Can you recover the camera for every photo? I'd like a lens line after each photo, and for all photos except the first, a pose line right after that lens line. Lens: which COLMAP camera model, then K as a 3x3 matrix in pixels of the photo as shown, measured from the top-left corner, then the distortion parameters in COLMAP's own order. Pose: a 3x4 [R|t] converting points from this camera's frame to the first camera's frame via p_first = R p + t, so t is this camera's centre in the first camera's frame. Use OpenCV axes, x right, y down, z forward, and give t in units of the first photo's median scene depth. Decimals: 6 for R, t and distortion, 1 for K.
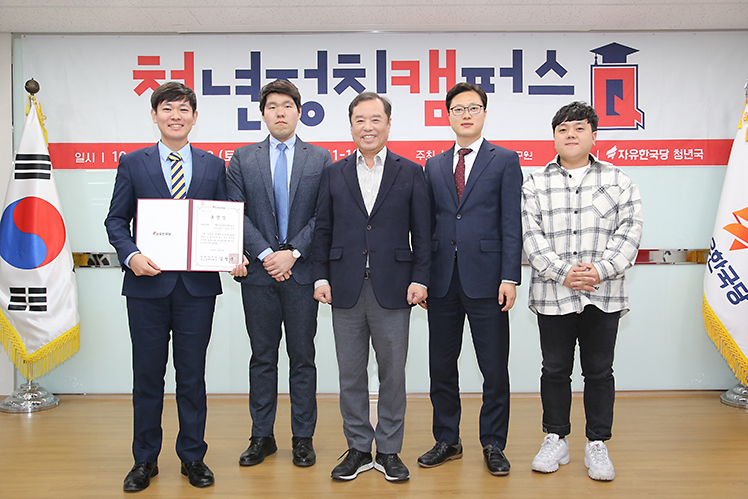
lens RADIAL K [[668.4, 0, 374.0], [0, 668.4, 249.5], [0, 0, 1]] dist [-0.010133, 0.002555]
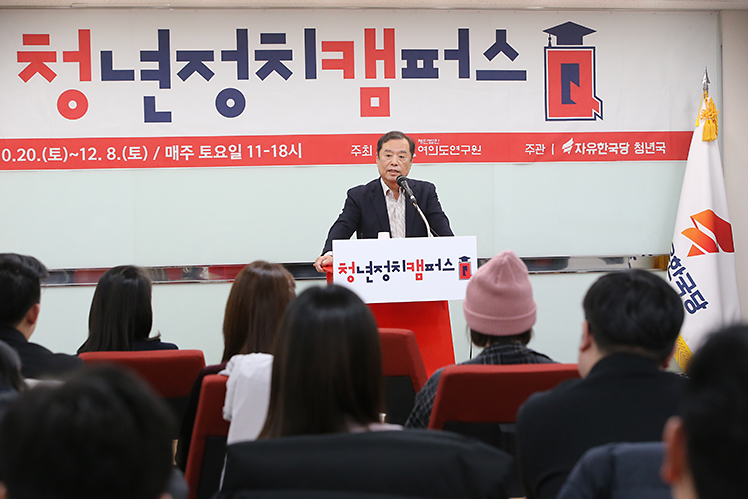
lens RADIAL K [[2033.4, 0, 374.0], [0, 2033.4, 249.5], [0, 0, 1]] dist [-0.116768, 0.608881]
pose [[0.974837, -0.017216, 0.222254, -0.492979], [0.012272, 0.999646, 0.023608, -0.075528], [-0.222582, -0.020287, 0.974703, -1.563254]]
